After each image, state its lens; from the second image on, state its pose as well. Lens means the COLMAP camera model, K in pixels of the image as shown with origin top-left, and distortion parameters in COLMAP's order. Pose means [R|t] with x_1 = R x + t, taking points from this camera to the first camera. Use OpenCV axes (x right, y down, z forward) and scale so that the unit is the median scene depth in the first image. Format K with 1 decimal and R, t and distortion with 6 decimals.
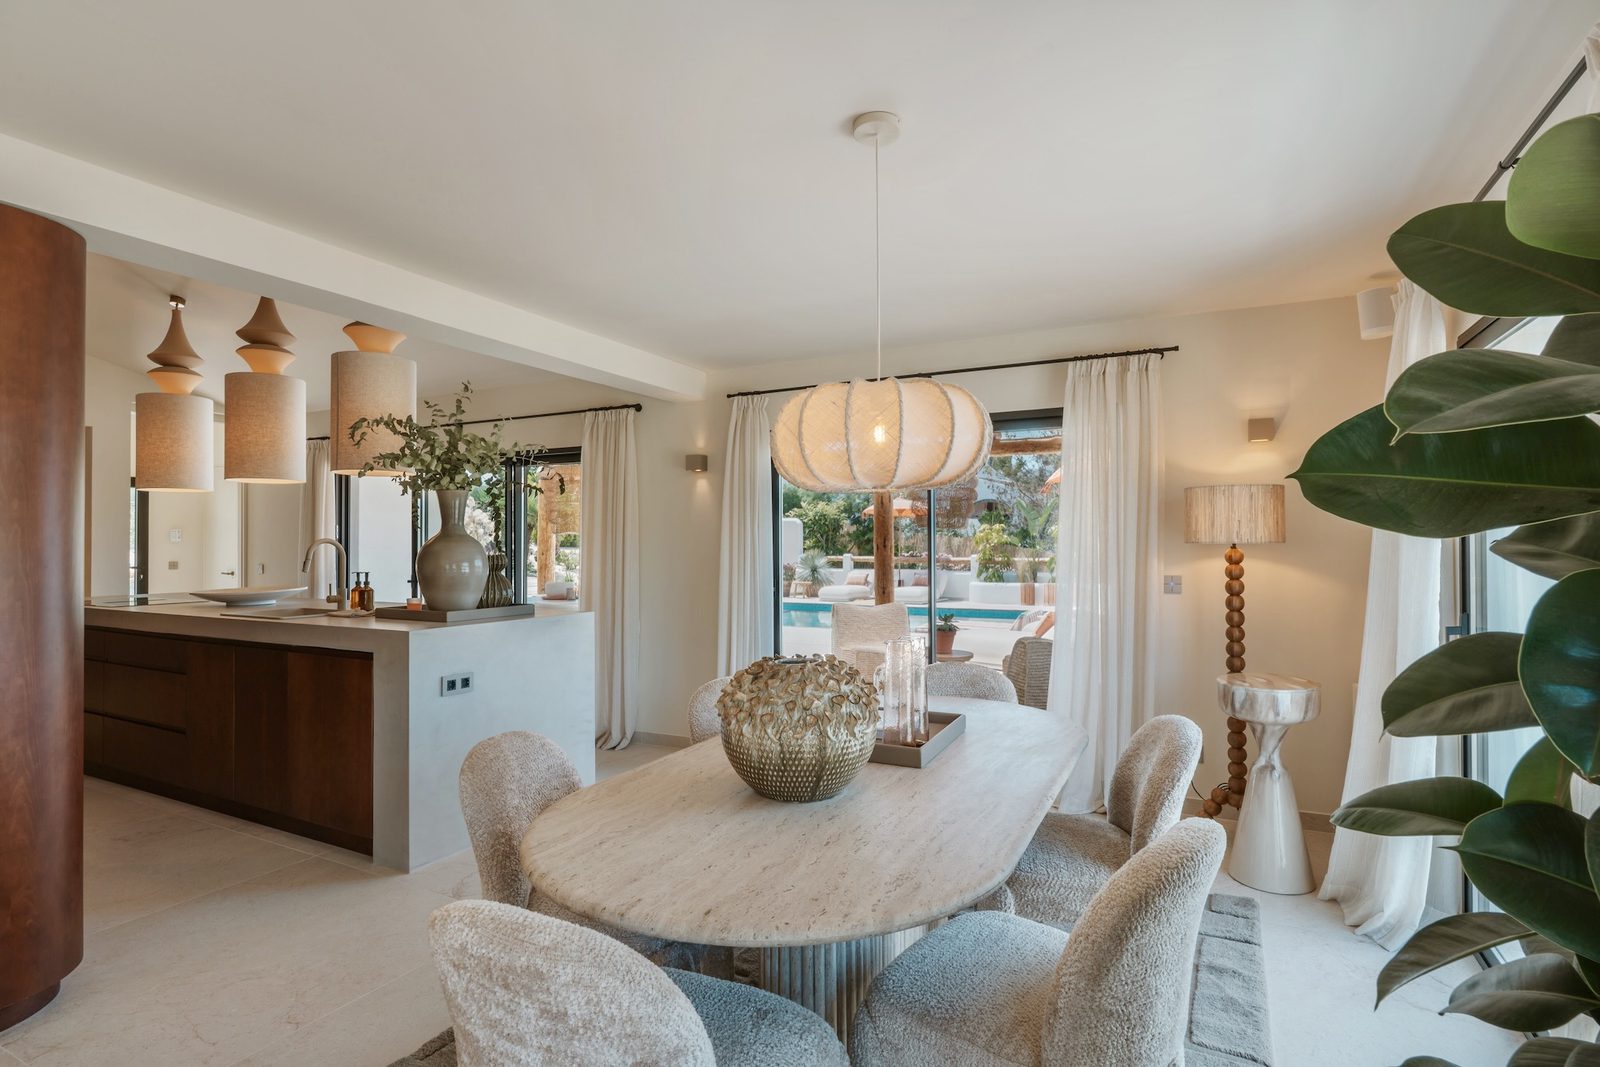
lens RADIAL K [[806.8, 0, 800.0], [0, 806.8, 533.5], [0, 0, 1]] dist [-0.001627, -0.000253]
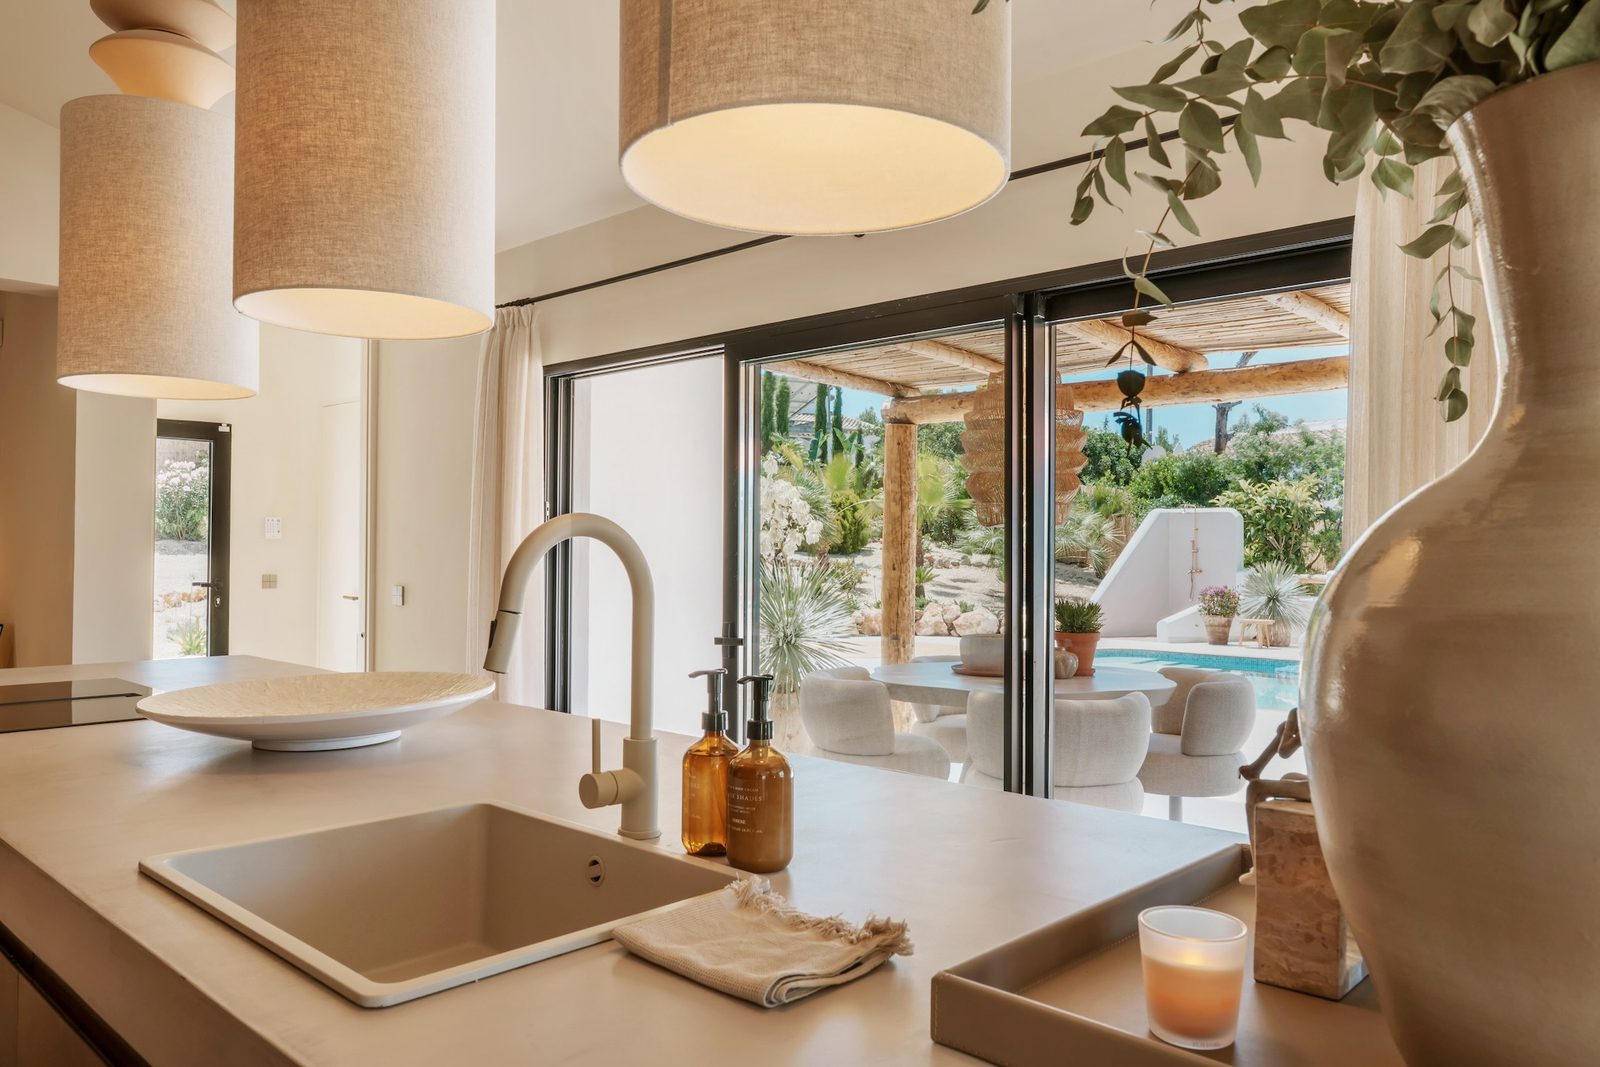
lens RADIAL K [[1136.9, 0, 800.0], [0, 1136.9, 533.5], [0, 0, 1]] dist [0.082888, 0.000770]
pose [[0.960372, 0.006161, -0.278653, -0.217966], [-0.006532, 0.999979, -0.000405, 0.005445], [0.278644, 0.002209, 0.960392, 0.352075]]
